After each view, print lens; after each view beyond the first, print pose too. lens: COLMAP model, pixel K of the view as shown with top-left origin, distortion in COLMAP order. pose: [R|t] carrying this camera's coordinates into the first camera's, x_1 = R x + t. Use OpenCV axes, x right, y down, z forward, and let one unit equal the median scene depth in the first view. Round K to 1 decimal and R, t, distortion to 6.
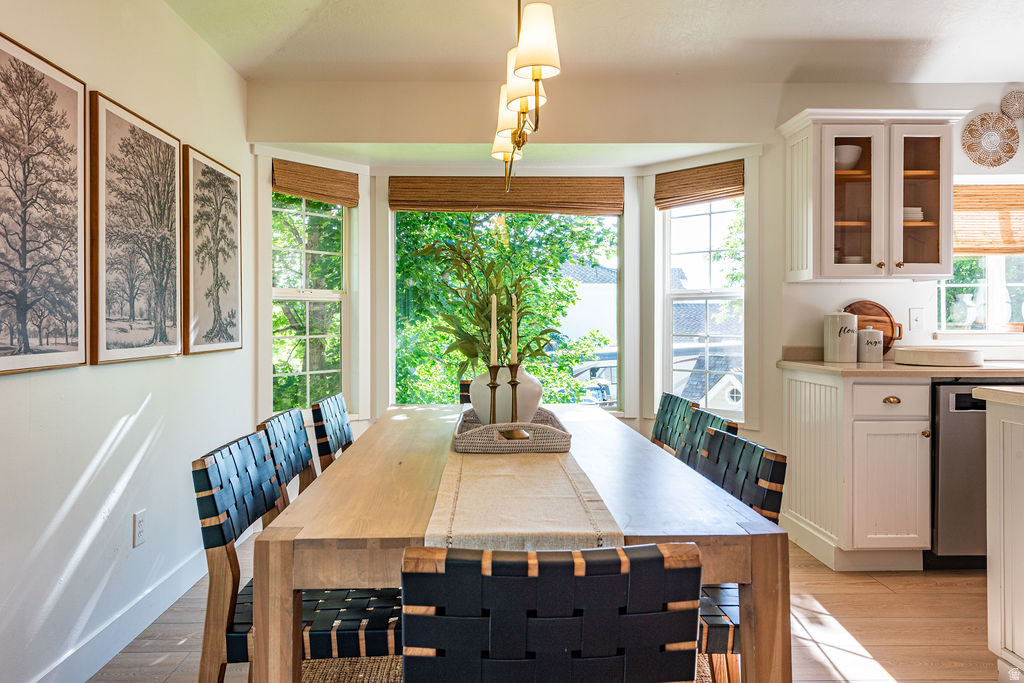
lens RADIAL K [[677.5, 0, 500.1], [0, 677.5, 320.6], [0, 0, 1]] dist [0.008043, -0.001181]
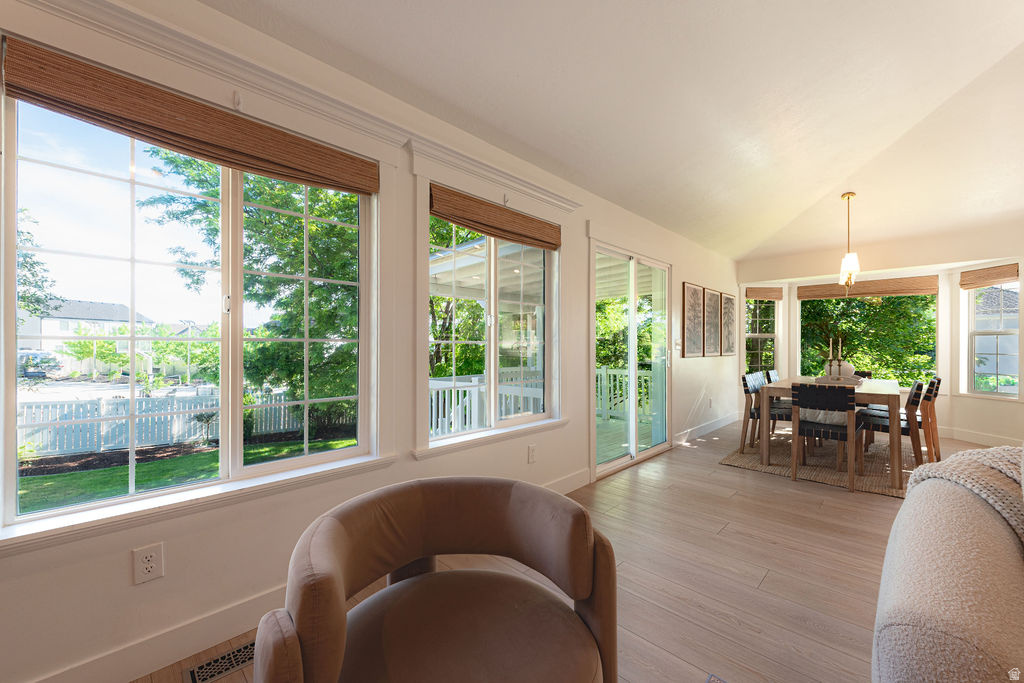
lens RADIAL K [[396.9, 0, 511.2], [0, 396.9, 347.1], [0, 0, 1]] dist [-0.000090, -0.000019]
pose [[0.693503, 0.005444, -0.720433, 0.275320], [-0.000651, 0.999976, 0.006930, -0.006343], [0.720453, -0.004337, 0.693490, -1.337379]]
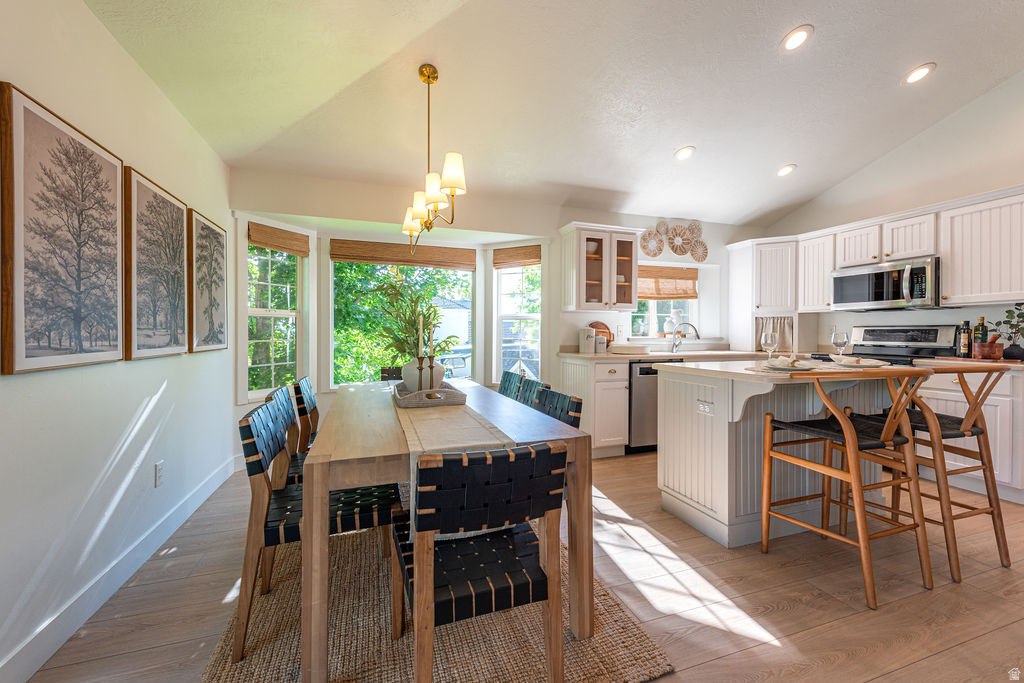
lens RADIAL K [[401.4, 0, 511.2], [0, 401.4, 333.6], [0, 0, 1]] dist [0.000836, -0.000074]
pose [[0.950778, 0.002983, 0.309857, -0.094018], [-0.005092, 0.999969, 0.005996, 0.000106], [-0.309830, -0.007279, 0.950764, -0.038483]]
